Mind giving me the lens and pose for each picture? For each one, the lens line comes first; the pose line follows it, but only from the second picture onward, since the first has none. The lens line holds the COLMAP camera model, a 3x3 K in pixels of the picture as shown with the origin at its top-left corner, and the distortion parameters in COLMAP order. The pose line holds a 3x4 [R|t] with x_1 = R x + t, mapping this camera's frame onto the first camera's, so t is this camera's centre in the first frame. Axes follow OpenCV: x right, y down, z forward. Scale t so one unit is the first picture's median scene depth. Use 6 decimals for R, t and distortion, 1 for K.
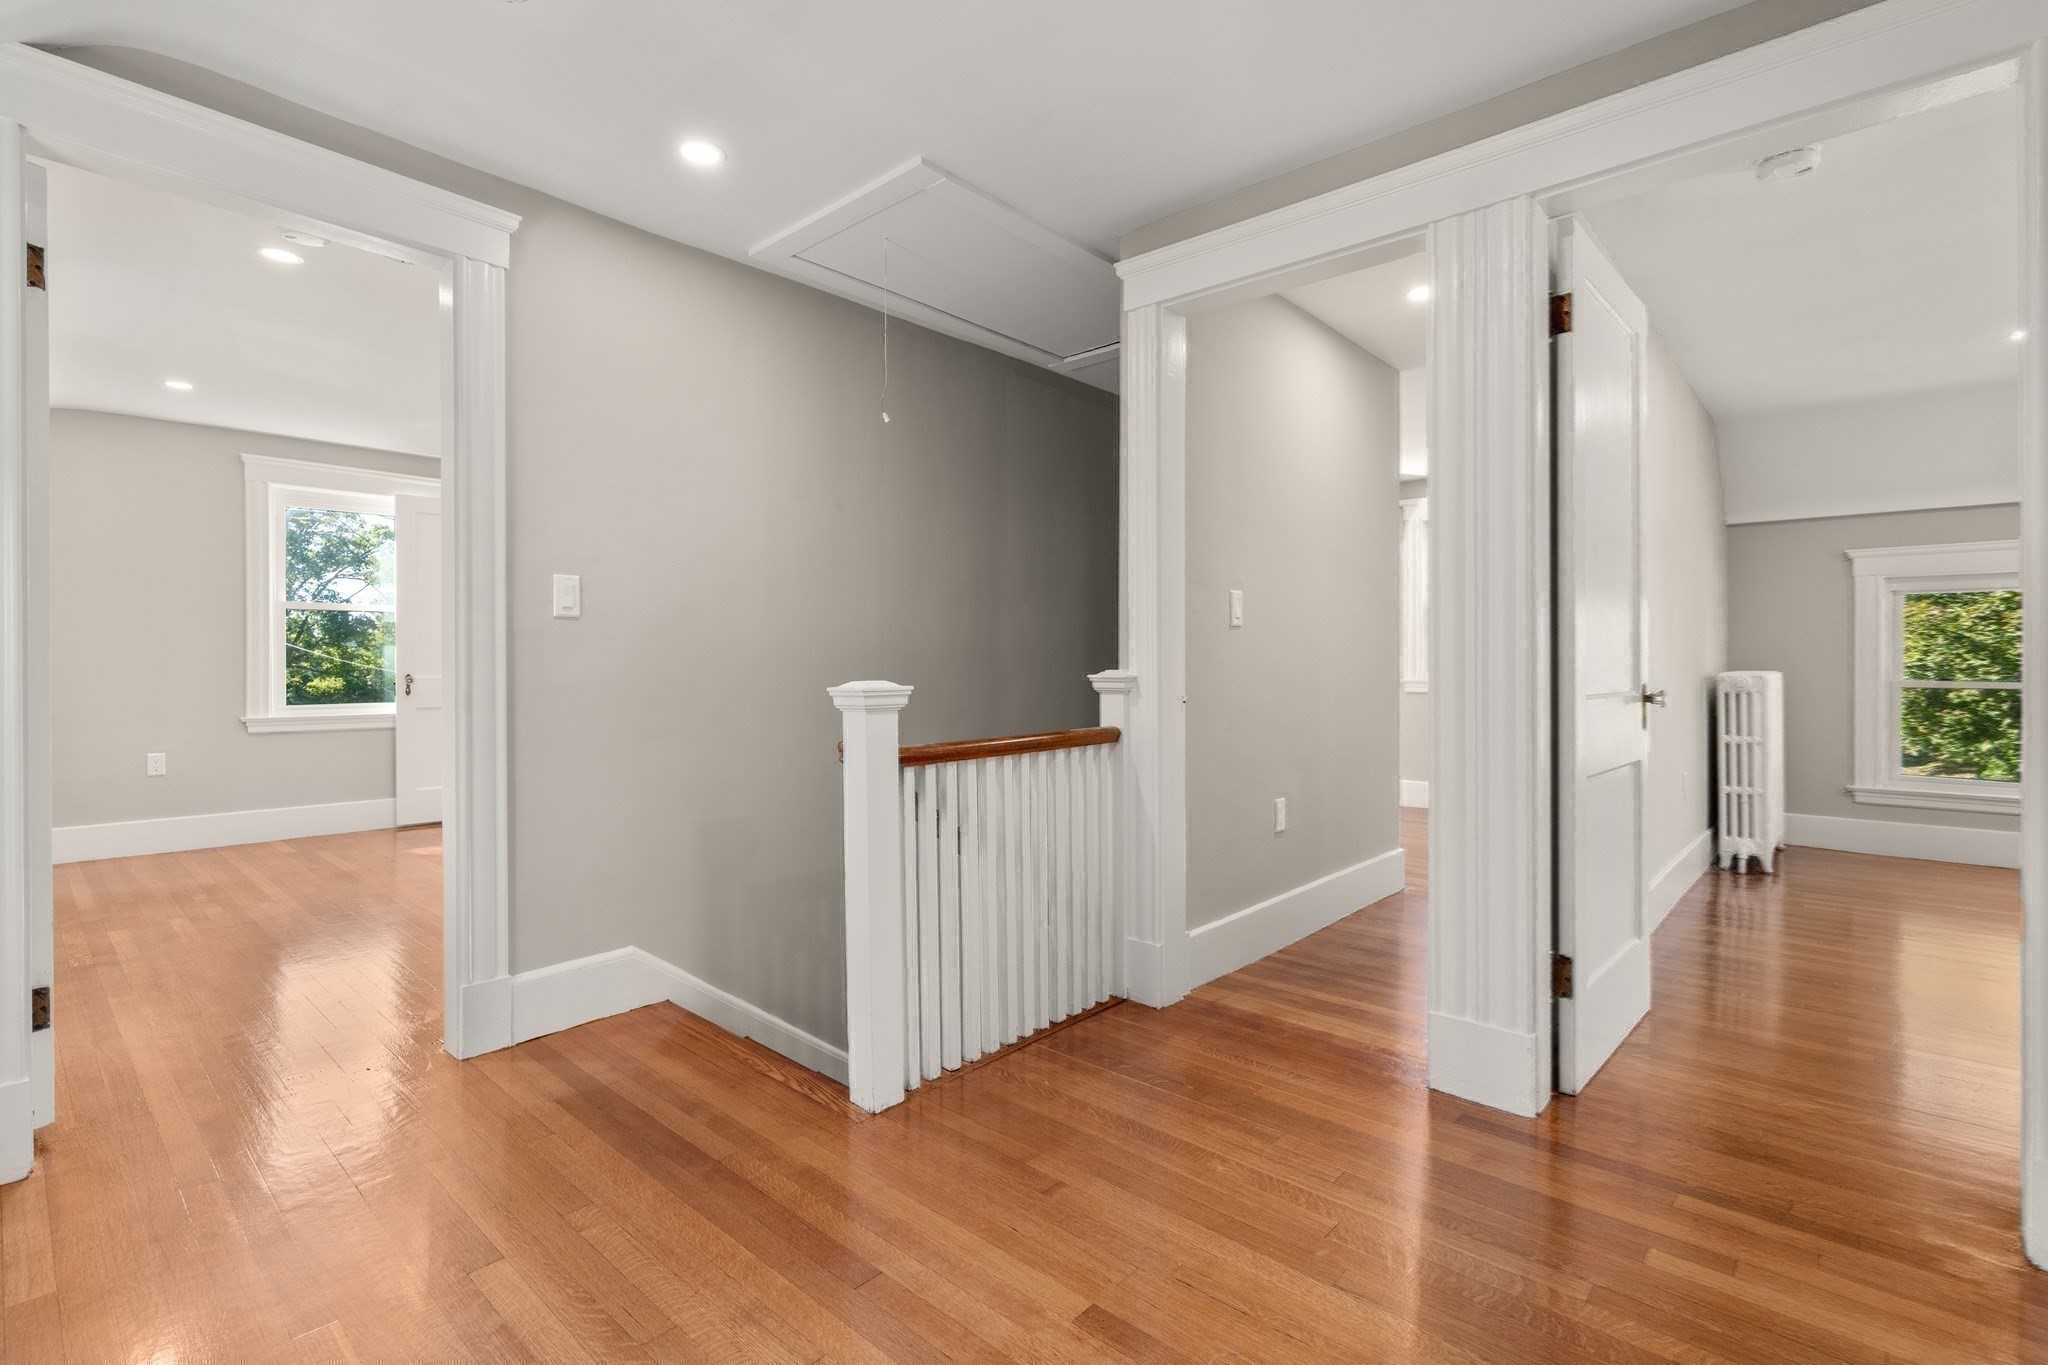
lens RADIAL K [[938.4, 0, 1007.8], [0, 938.4, 673.4], [0, 0, 1]] dist [0.006397, -0.002185]
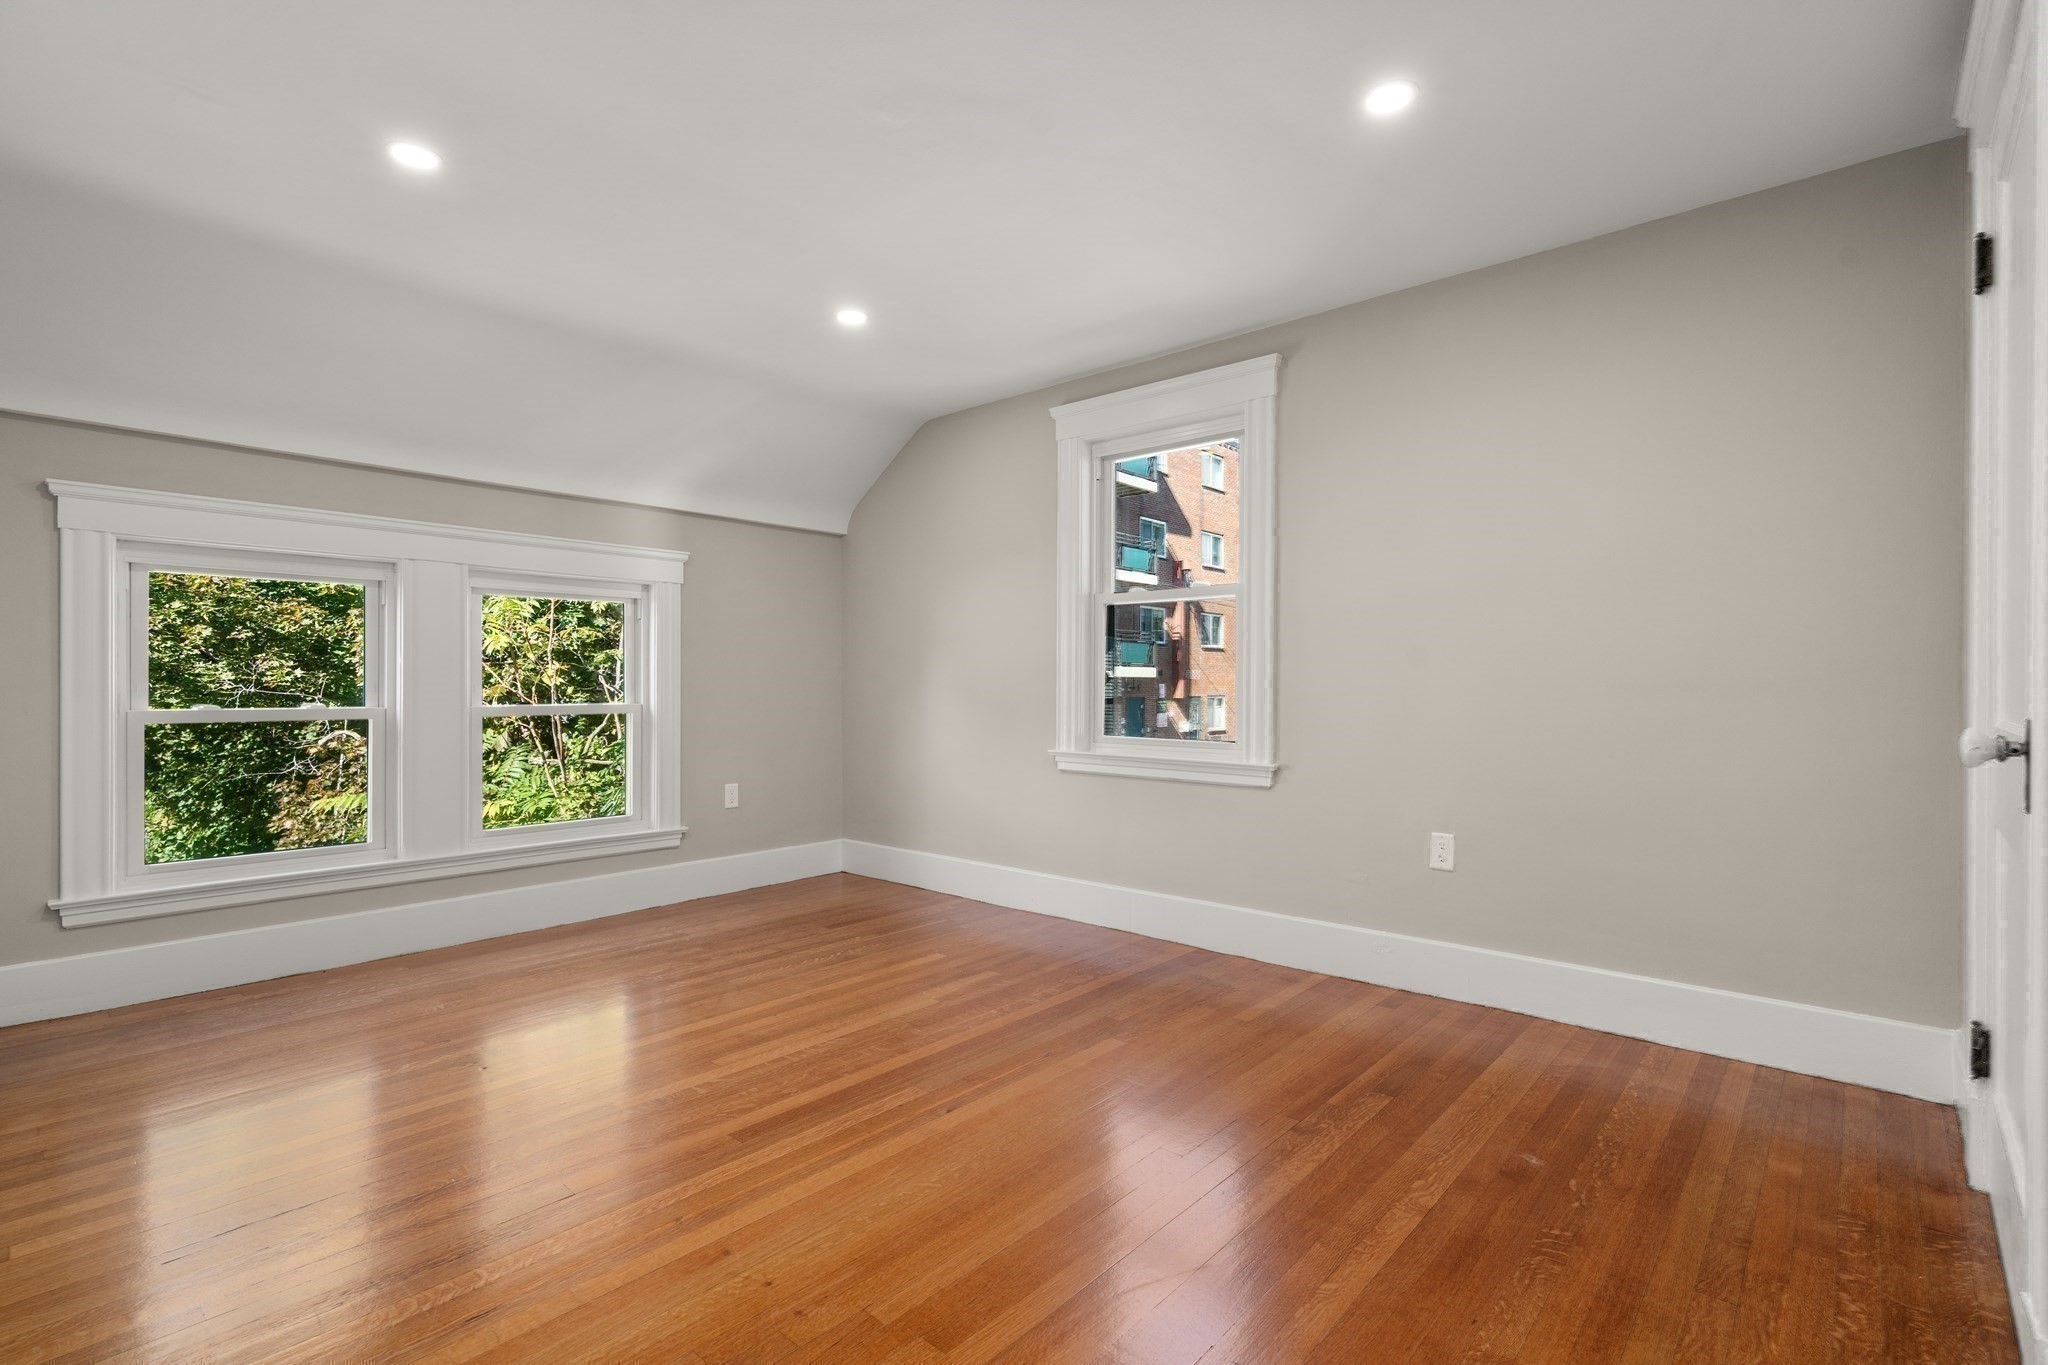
lens RADIAL K [[938.4, 0, 1026.4], [0, 938.4, 690.0], [0, 0, 1]] dist [0.006397, -0.002185]
pose [[-0.008879, -0.006866, 0.999937, 0.327280], [0.011927, 0.999905, 0.006972, -0.004733], [-0.999889, 0.011988, -0.008796, 0.424469]]
